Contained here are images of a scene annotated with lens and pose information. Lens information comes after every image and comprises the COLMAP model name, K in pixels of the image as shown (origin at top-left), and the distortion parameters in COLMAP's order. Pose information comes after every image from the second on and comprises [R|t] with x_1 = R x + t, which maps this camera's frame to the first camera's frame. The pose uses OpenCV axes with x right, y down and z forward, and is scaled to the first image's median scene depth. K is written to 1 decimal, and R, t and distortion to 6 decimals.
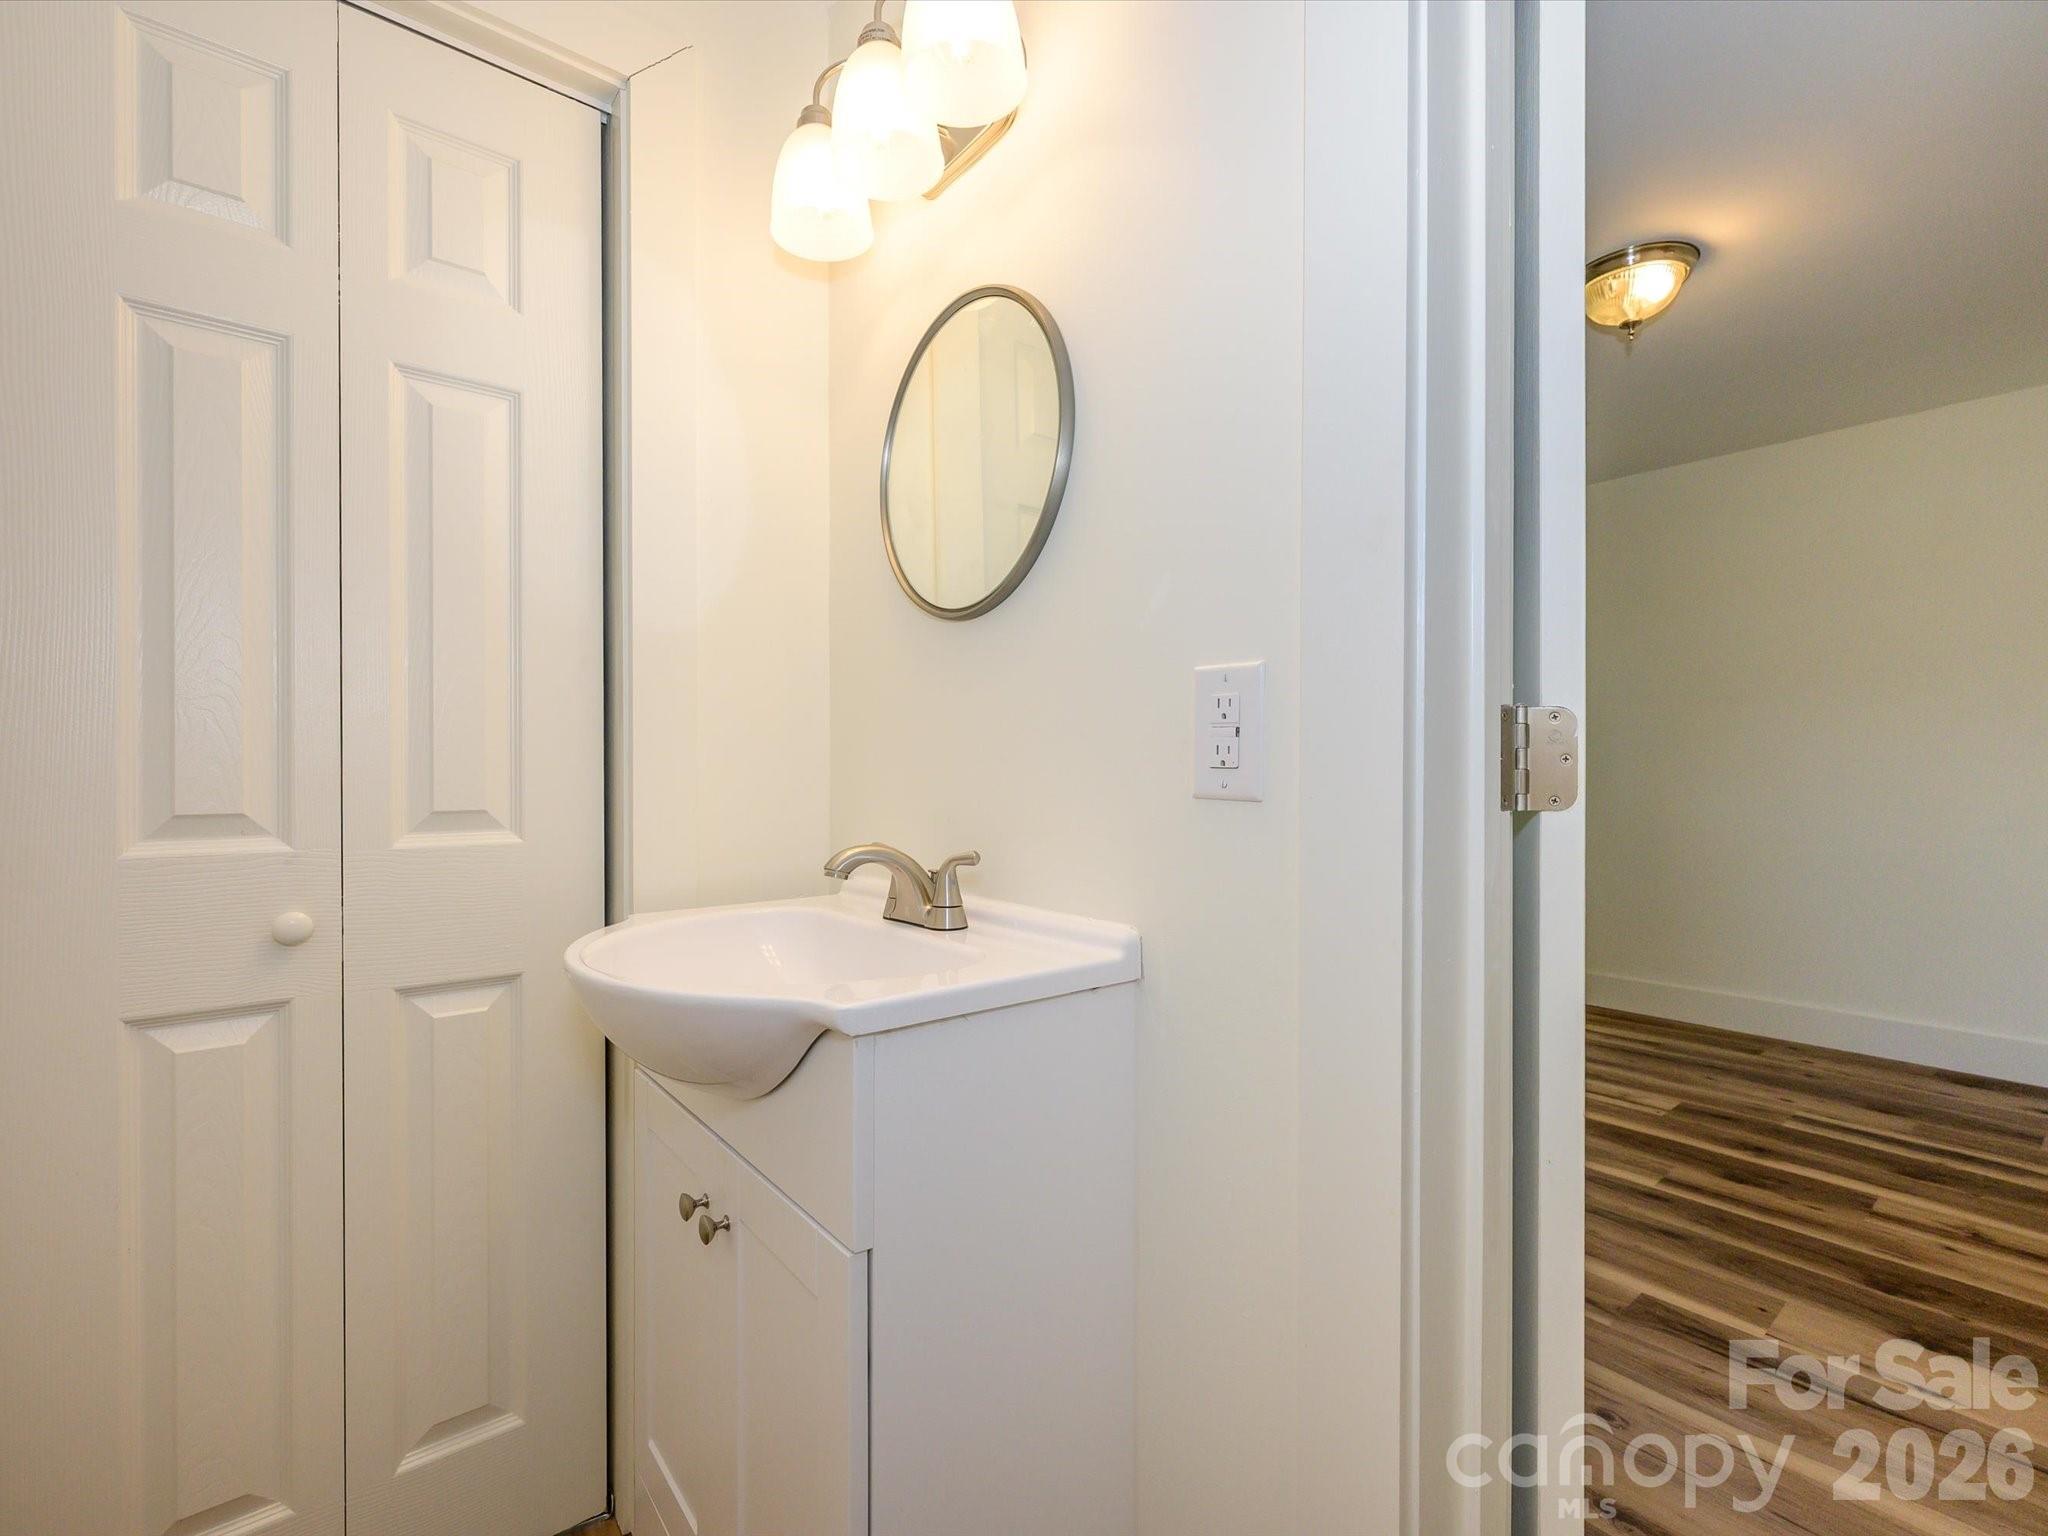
lens RADIAL K [[943.7, 0, 1025.3], [0, 943.7, 762.8], [0, 0, 1]] dist [0.000468, -0.000626]
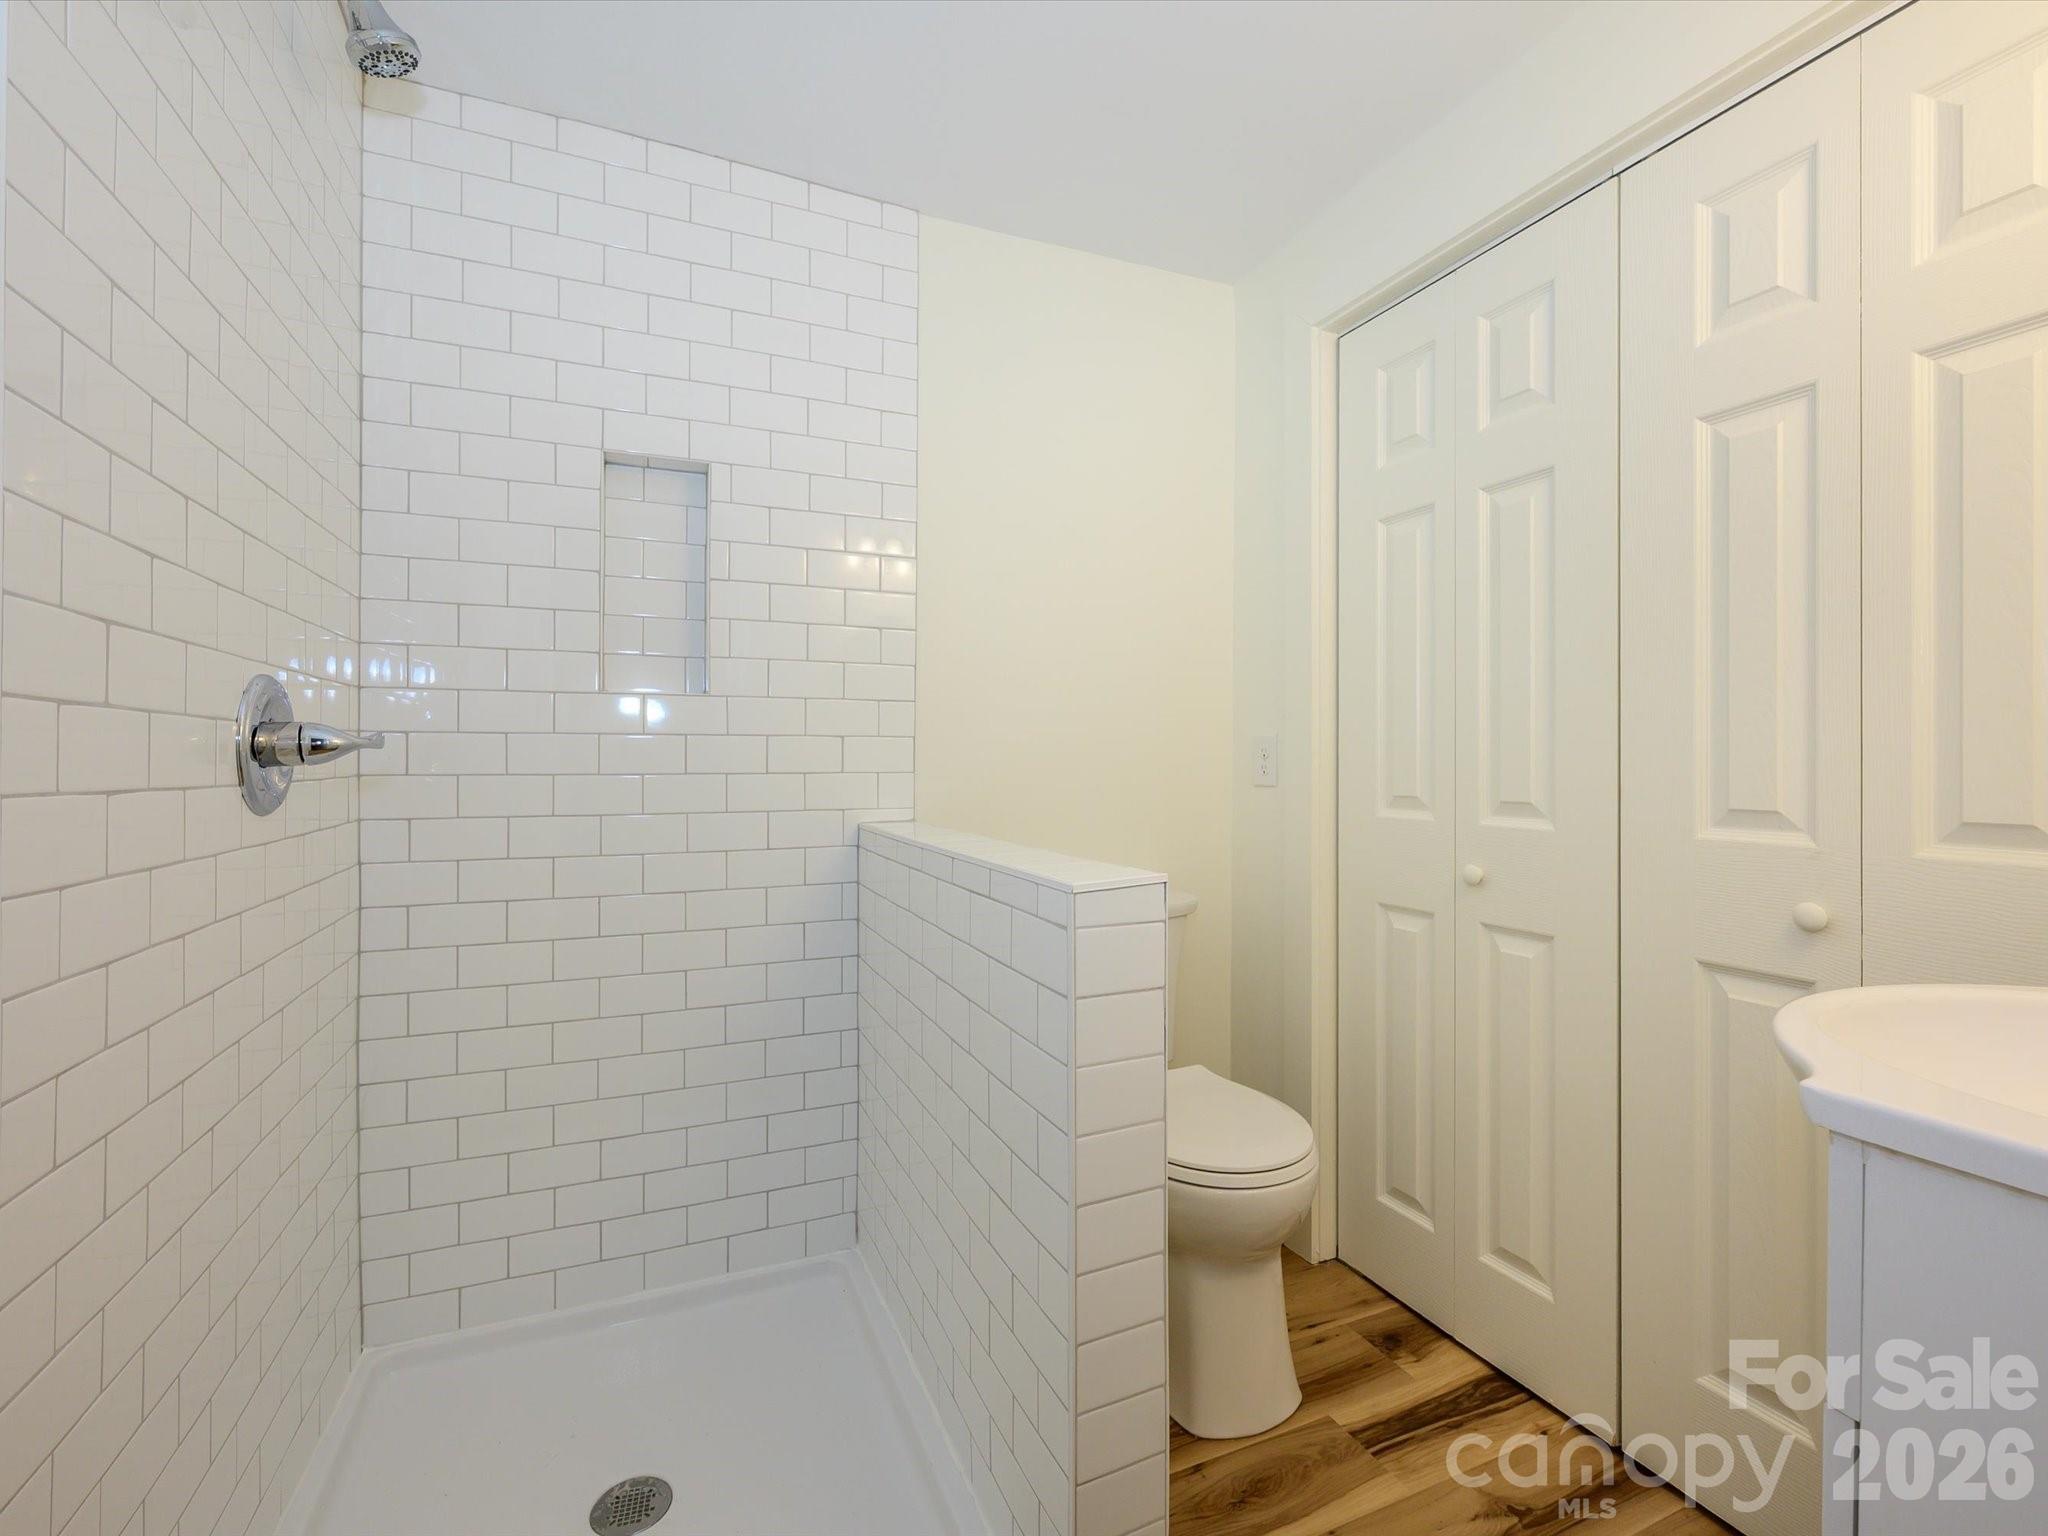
lens RADIAL K [[911.4, 0, 1024.0], [0, 911.4, 768.0], [0, 0, 1]] dist [-0.001263, -0.000584]
pose [[-0.264258, 0.005704, -0.964435, 0.527089], [-0.007106, 0.999944, 0.007861, -0.001022], [0.964426, 0.008931, -0.264202, 0.426221]]
